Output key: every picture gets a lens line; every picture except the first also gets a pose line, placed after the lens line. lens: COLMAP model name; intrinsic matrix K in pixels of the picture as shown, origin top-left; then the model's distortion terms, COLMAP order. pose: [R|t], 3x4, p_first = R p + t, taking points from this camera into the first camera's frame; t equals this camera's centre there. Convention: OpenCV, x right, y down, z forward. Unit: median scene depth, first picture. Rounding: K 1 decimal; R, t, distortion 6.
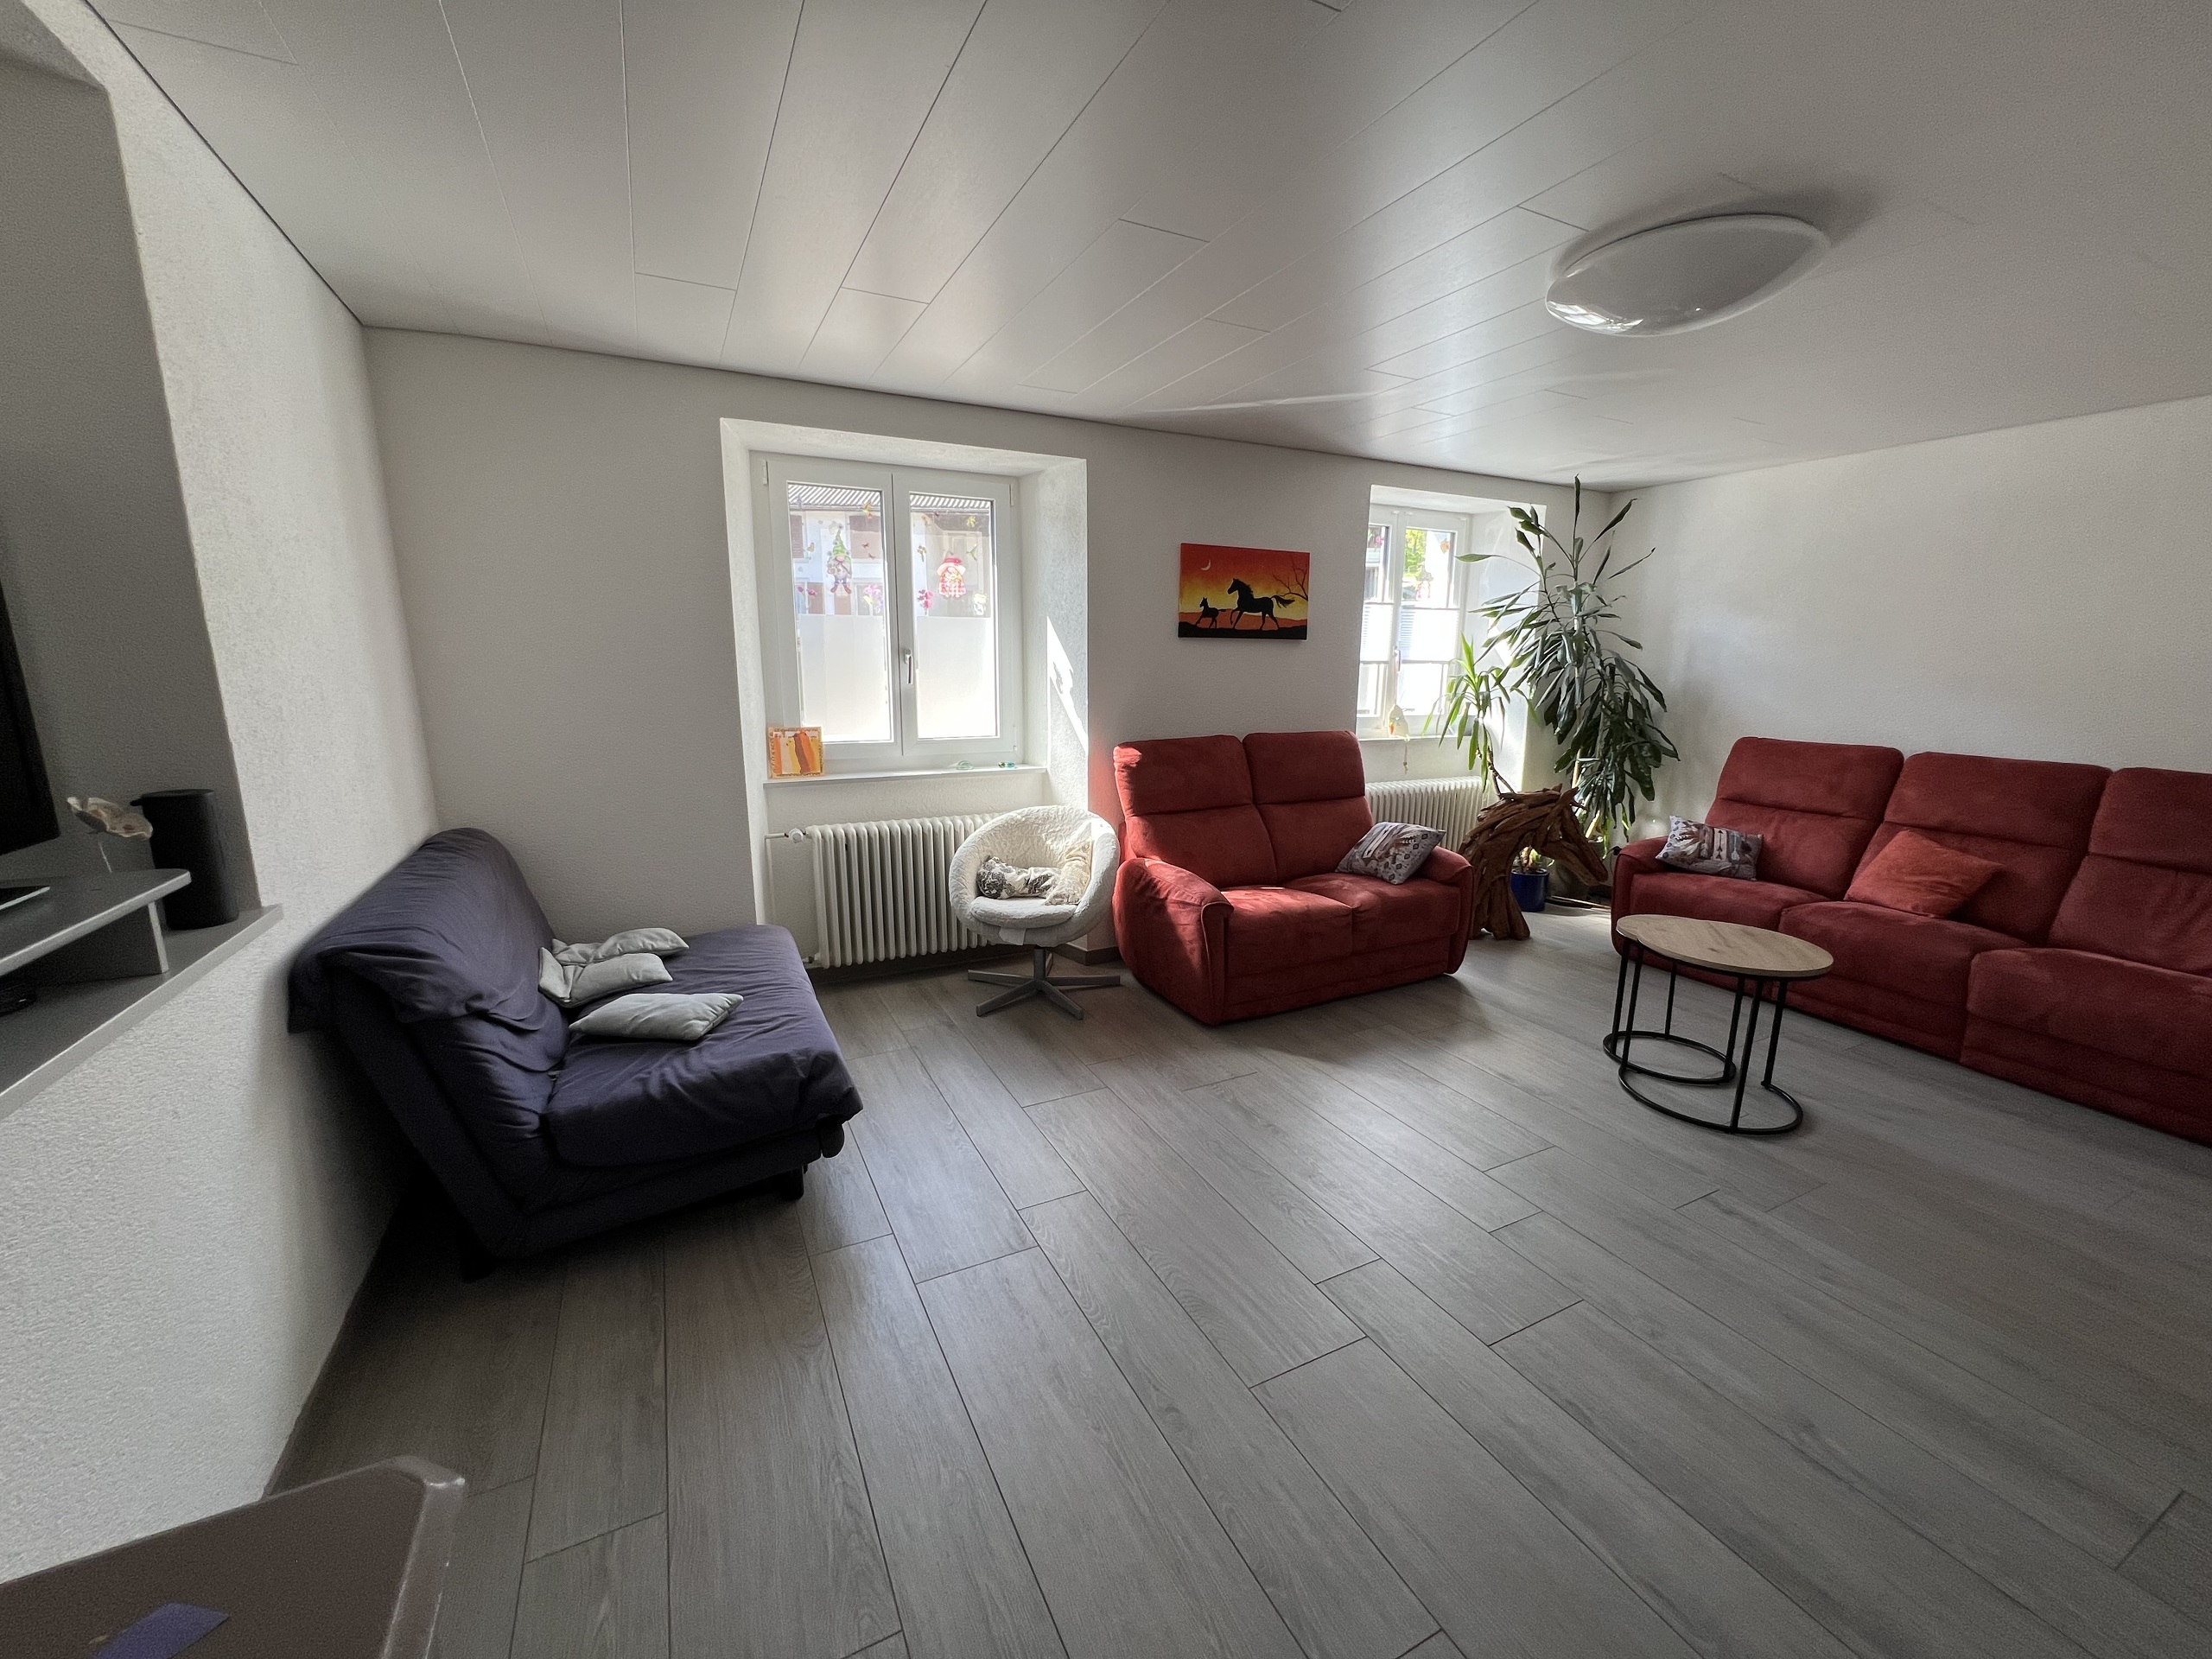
lens RADIAL K [[888.1, 0, 1112.2], [0, 888.1, 834.9], [0, 0, 1]] dist [0.000604, 0.000026]
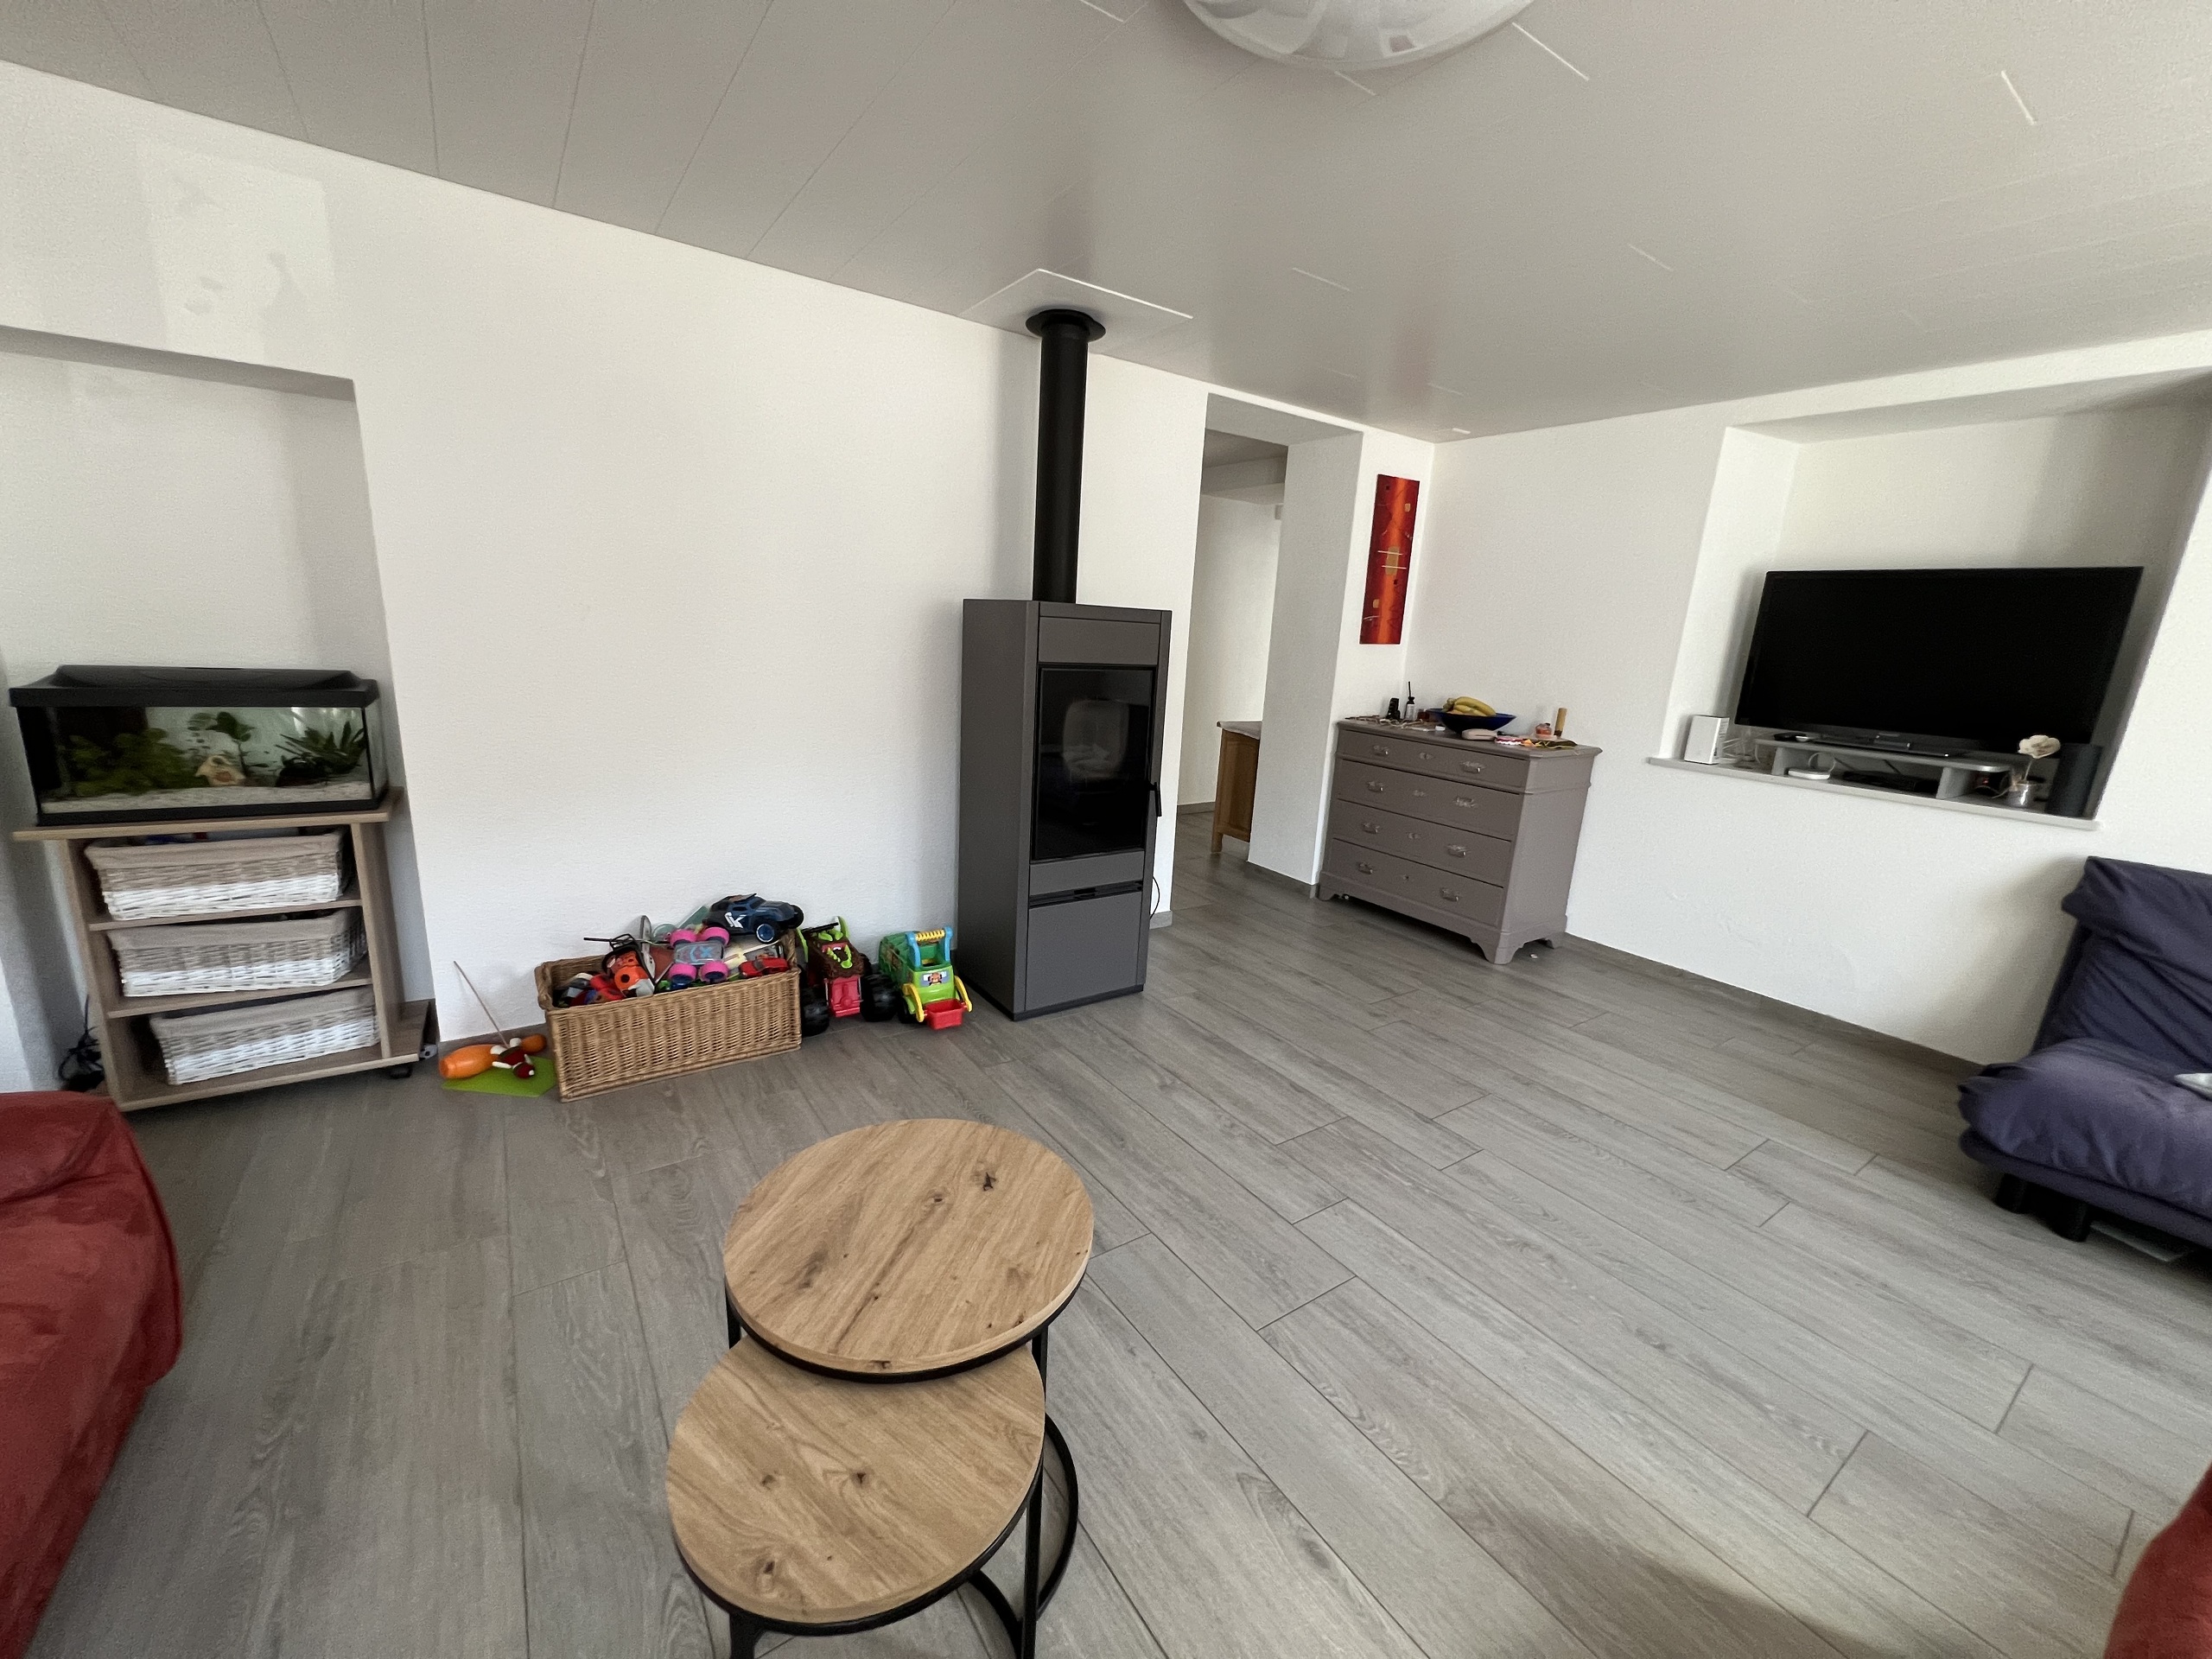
lens RADIAL K [[888.1, 0, 1106.5], [0, 888.1, 830.7], [0, 0, 1]] dist [0.000604, 0.000026]
pose [[-0.989032, -0.028080, -0.145009, 0.666282], [-0.085578, 0.909123, 0.407642, -0.247281], [0.120384, 0.415580, -0.901555, 1.326716]]
